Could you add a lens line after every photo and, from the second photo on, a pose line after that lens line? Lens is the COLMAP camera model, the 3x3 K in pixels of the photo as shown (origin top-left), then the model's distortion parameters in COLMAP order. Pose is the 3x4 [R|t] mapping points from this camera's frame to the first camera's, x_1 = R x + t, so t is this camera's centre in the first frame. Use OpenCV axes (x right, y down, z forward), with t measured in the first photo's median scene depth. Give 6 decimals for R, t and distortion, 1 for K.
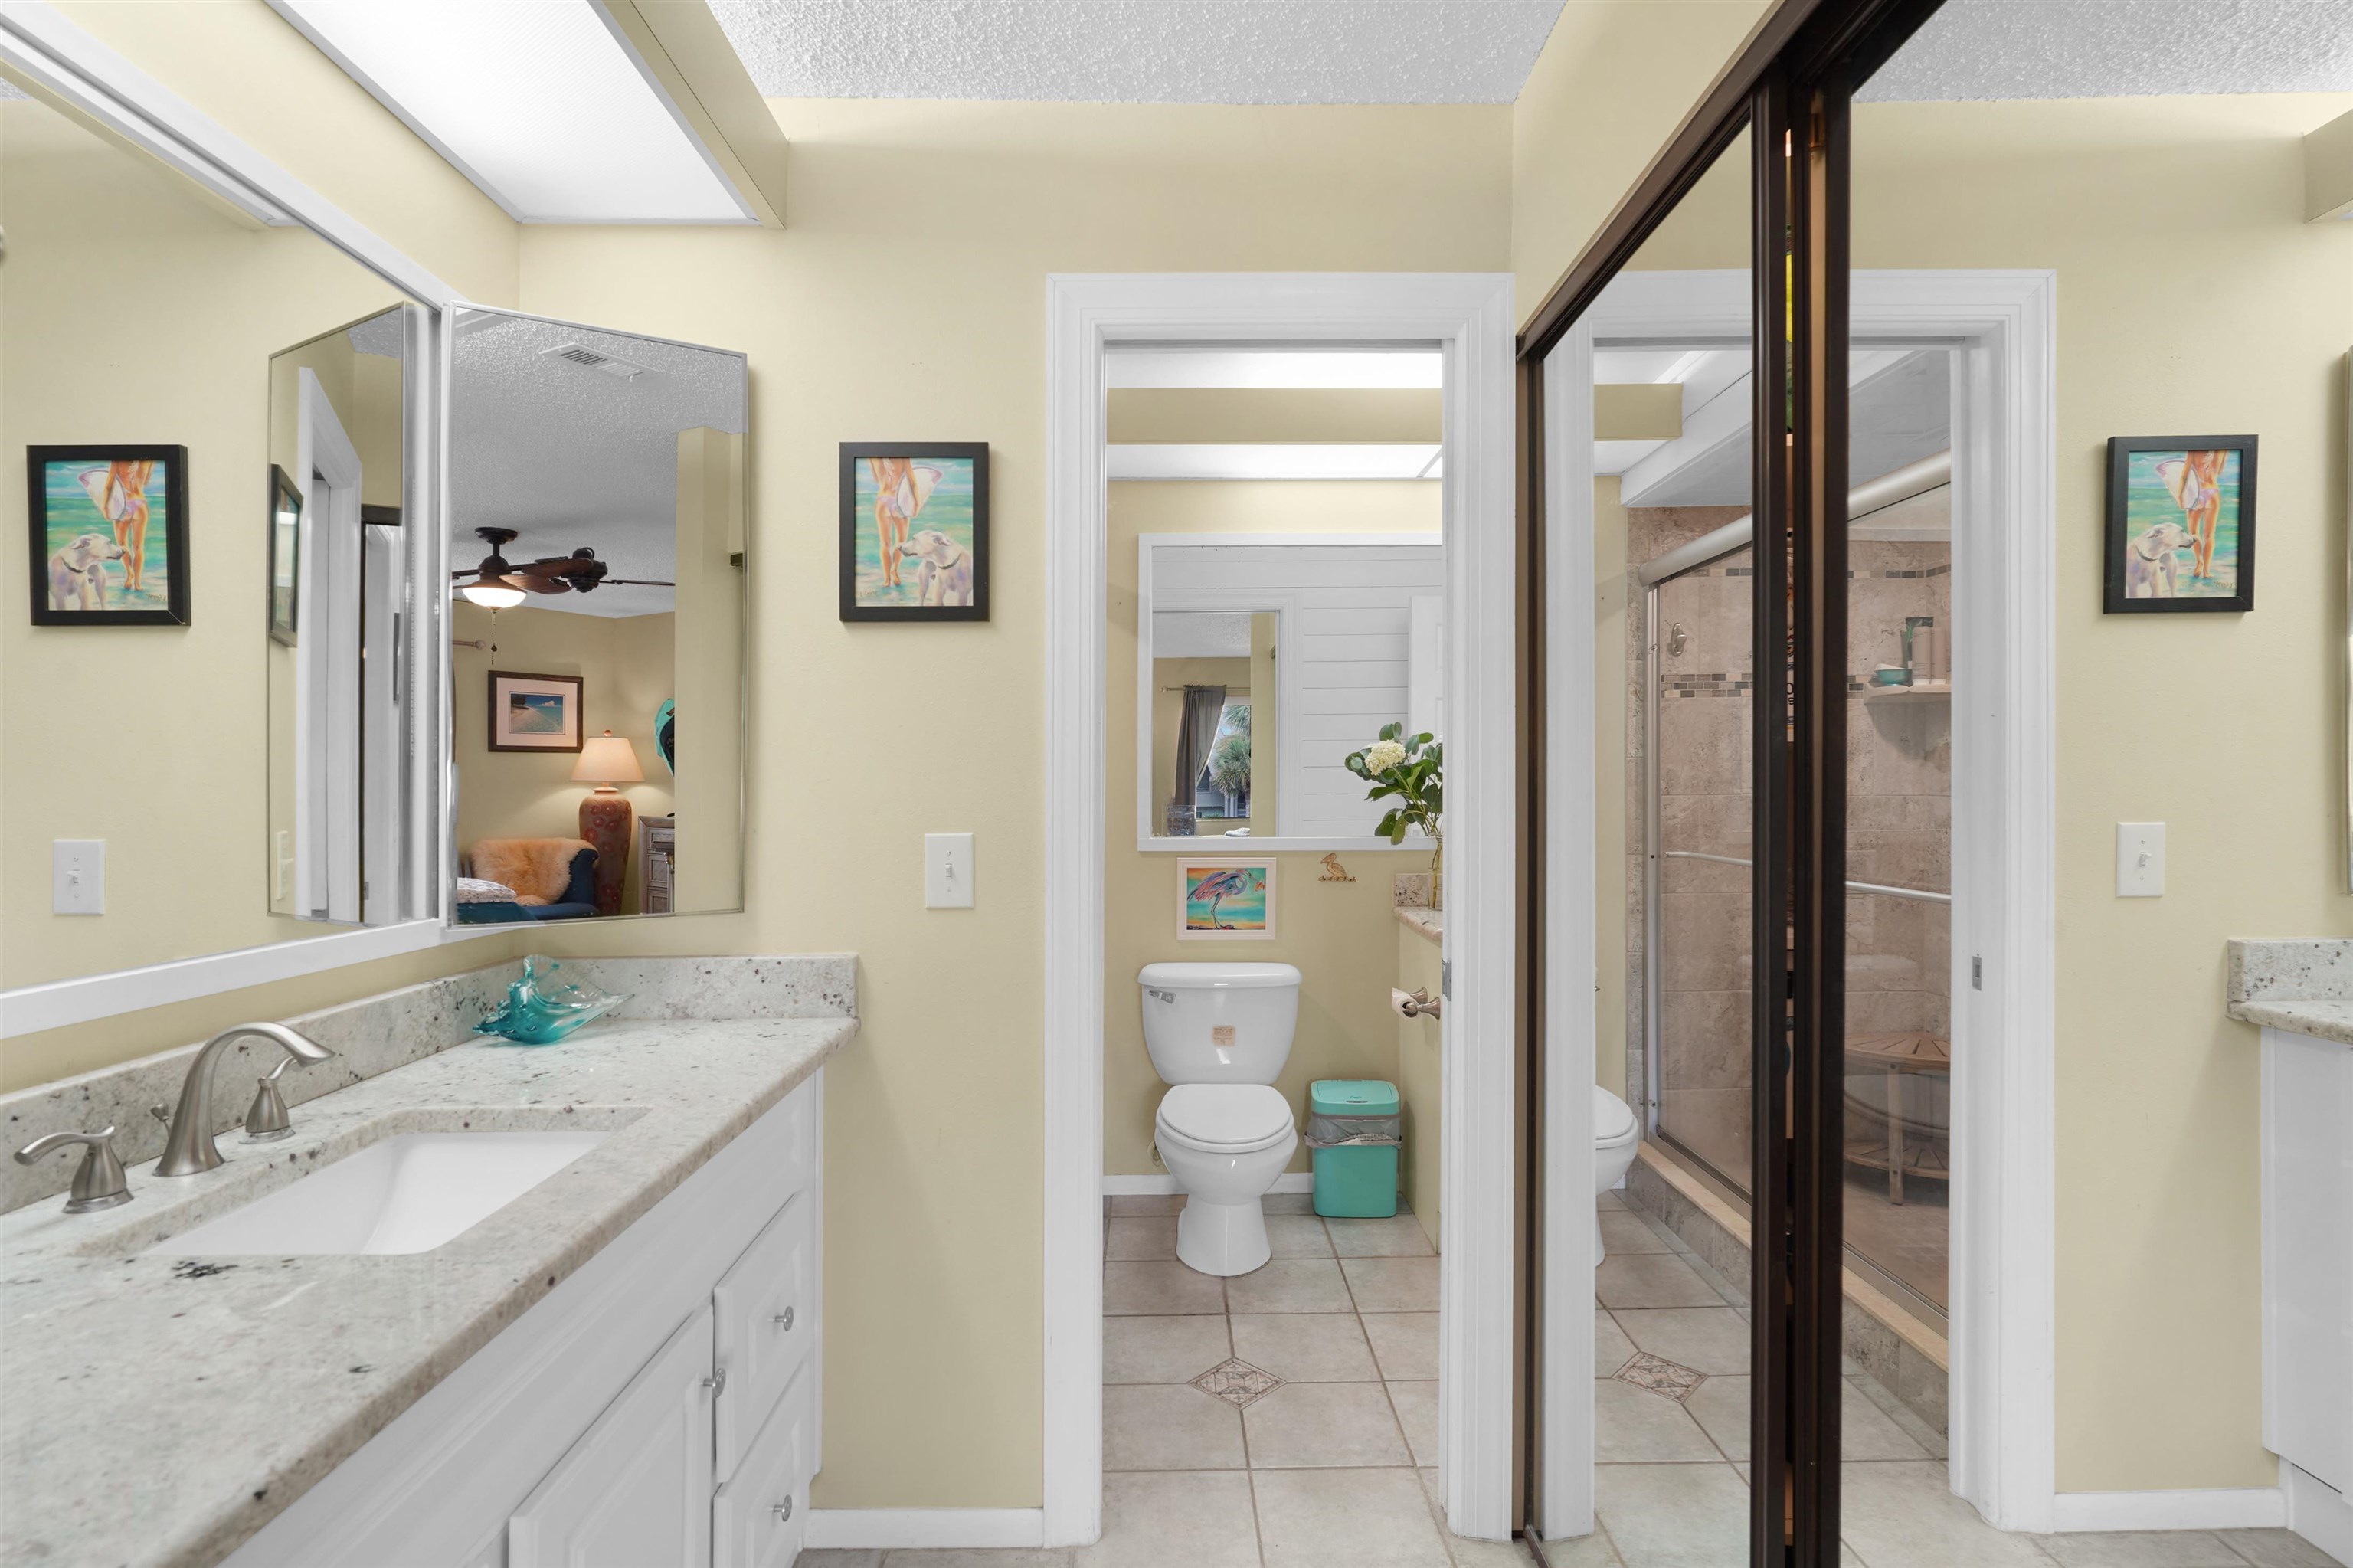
lens RADIAL K [[1147.0, 0, 1176.9], [0, 1147.0, 784.7], [0, 0, 1]] dist [-0.008448, 0.007592]
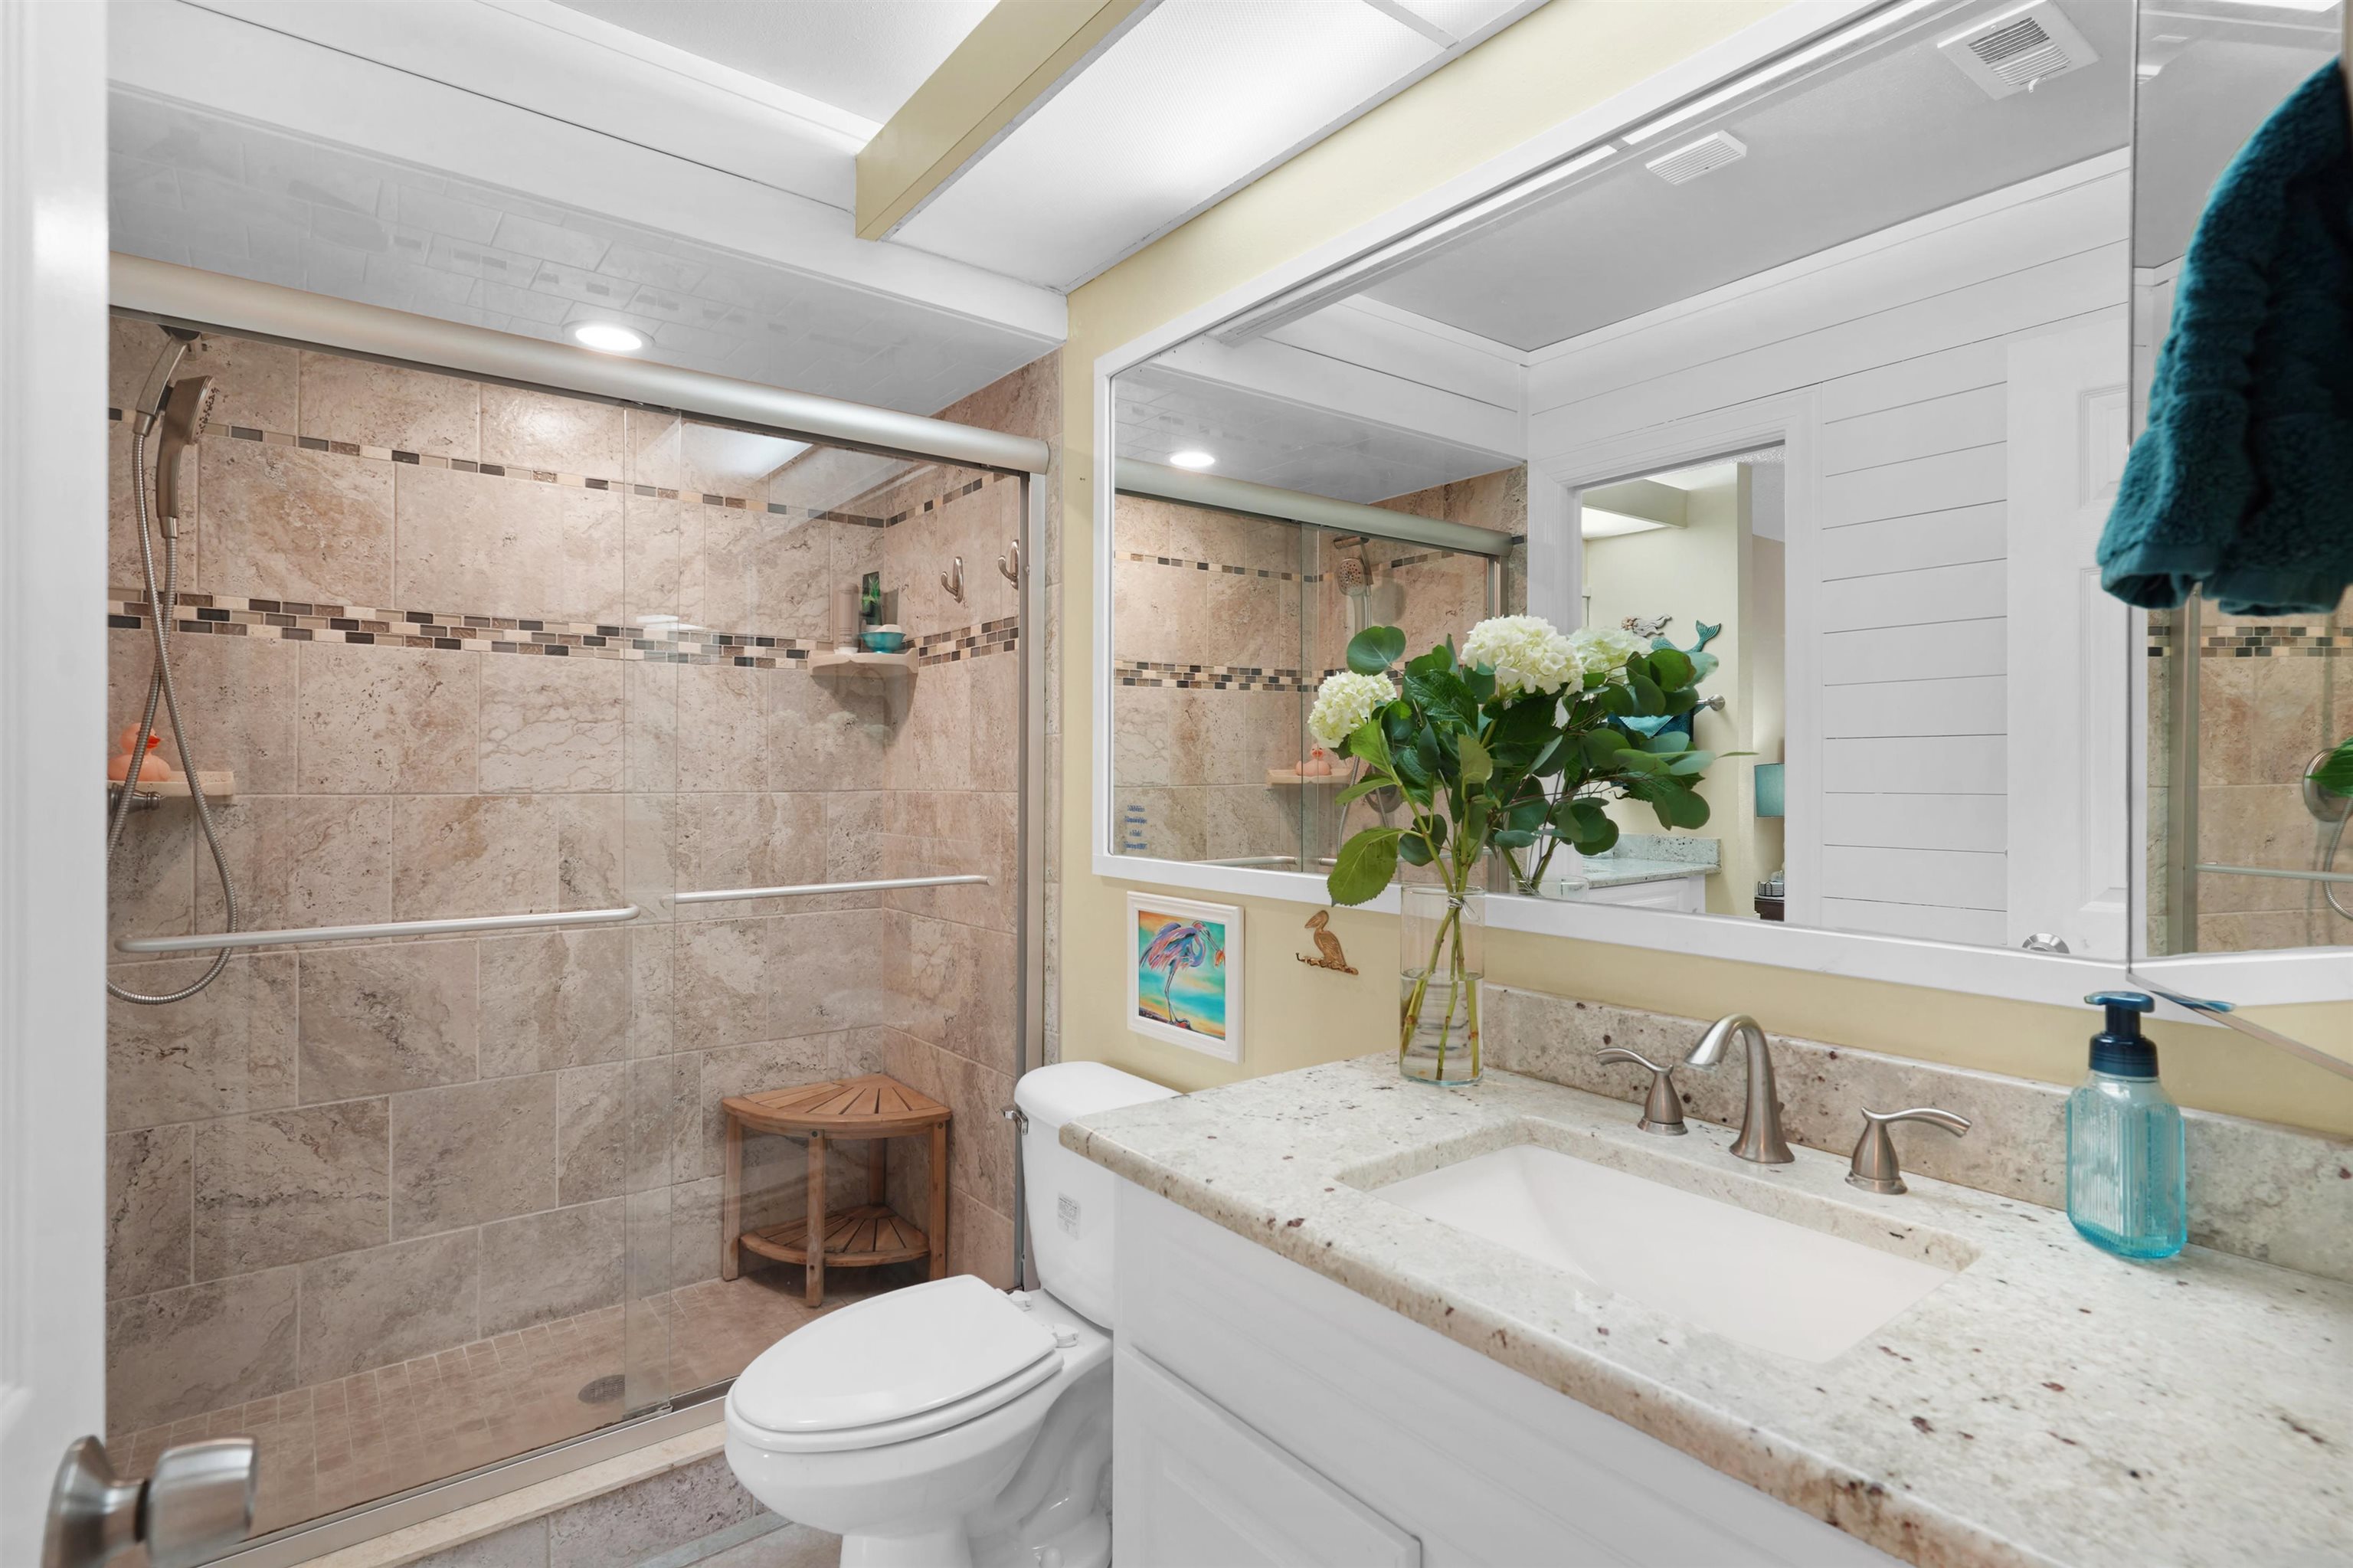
lens RADIAL K [[1147.0, 0, 1168.8], [0, 1147.0, 780.0], [0, 0, 1]] dist [-0.008448, 0.007592]
pose [[0.602428, 0.006376, -0.798148, 0.484744], [-0.001140, 0.999974, 0.007128, 0.001927], [0.798173, -0.003384, 0.602419, 0.659185]]
